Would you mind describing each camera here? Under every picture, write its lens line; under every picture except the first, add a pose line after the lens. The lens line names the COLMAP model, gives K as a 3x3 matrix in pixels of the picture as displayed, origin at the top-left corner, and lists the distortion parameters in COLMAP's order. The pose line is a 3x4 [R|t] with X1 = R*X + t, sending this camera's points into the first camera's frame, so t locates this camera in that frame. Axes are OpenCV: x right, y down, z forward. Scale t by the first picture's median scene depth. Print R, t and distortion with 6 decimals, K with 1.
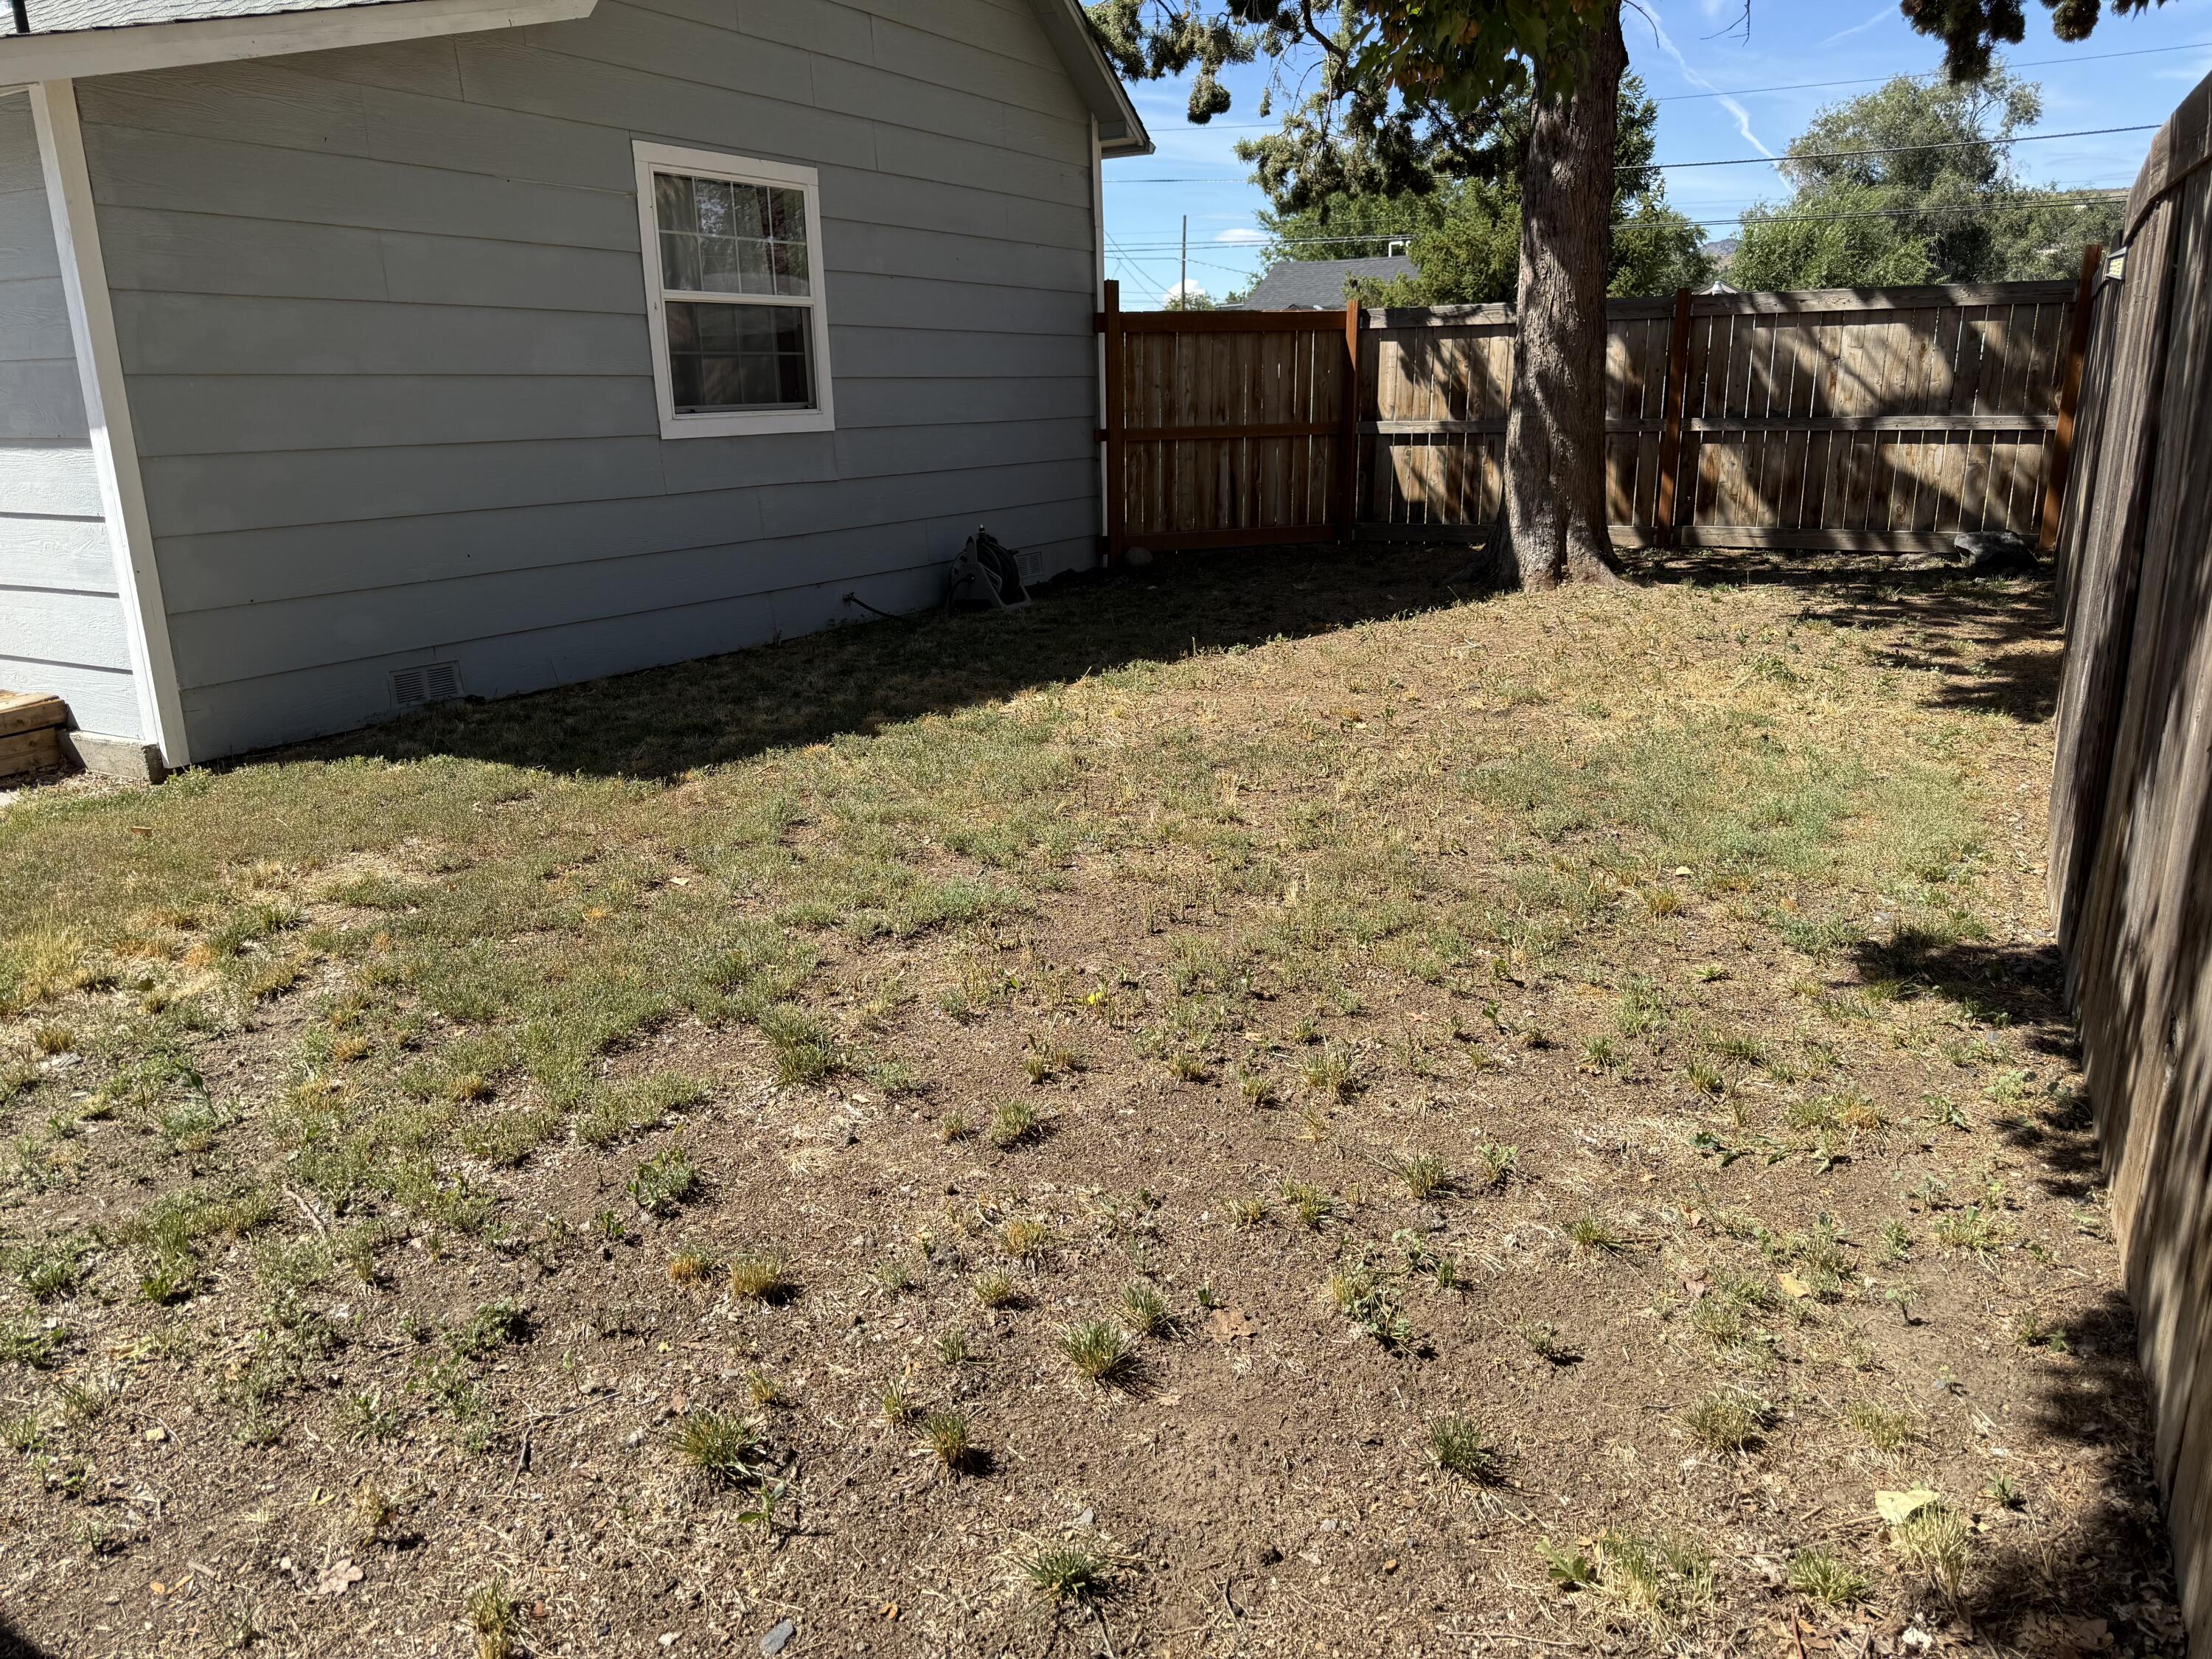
lens RADIAL K [[1557.7, 0, 1112.7], [0, 1557.7, 837.8], [0, 0, 1]] dist [0.062437, -0.093098]
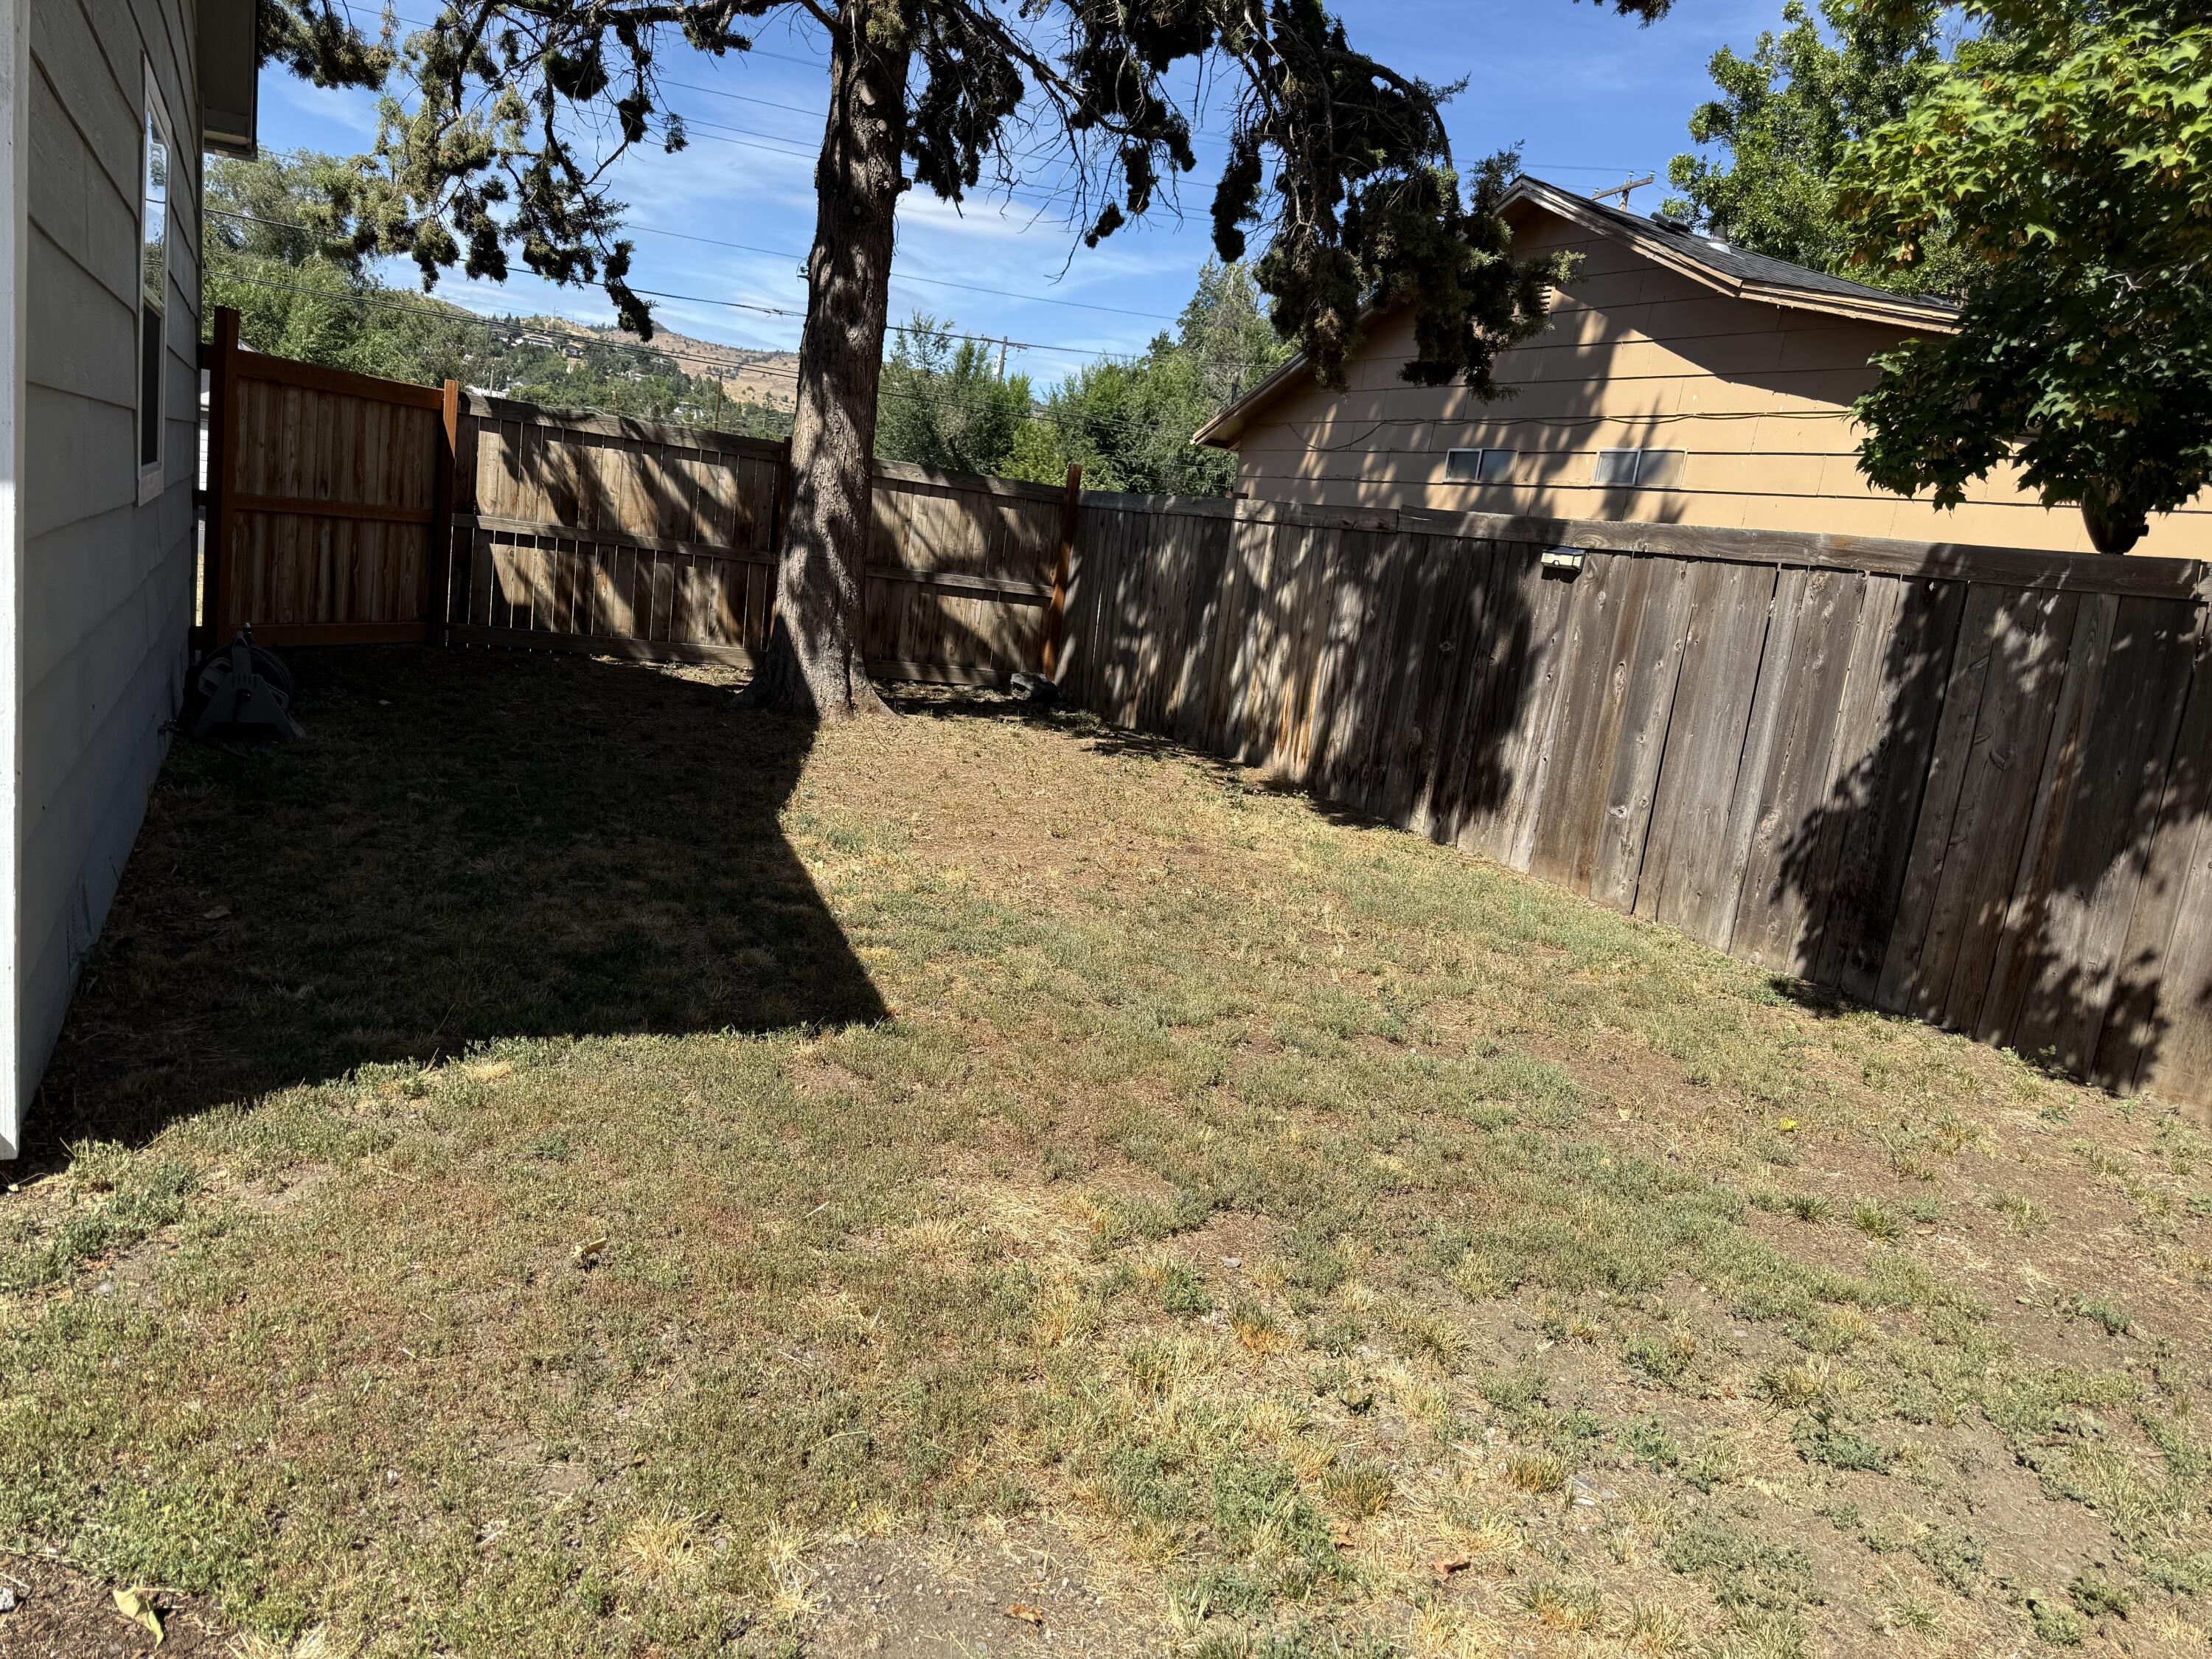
lens RADIAL K [[1557.7, 0, 1086.2], [0, 1557.7, 826.3], [0, 0, 1]] dist [0.062437, -0.093098]
pose [[0.569973, -0.051547, 0.820045, -0.403763], [0.088962, 0.996035, 0.000776, -0.057028], [-0.816833, 0.072511, 0.572299, 0.208131]]
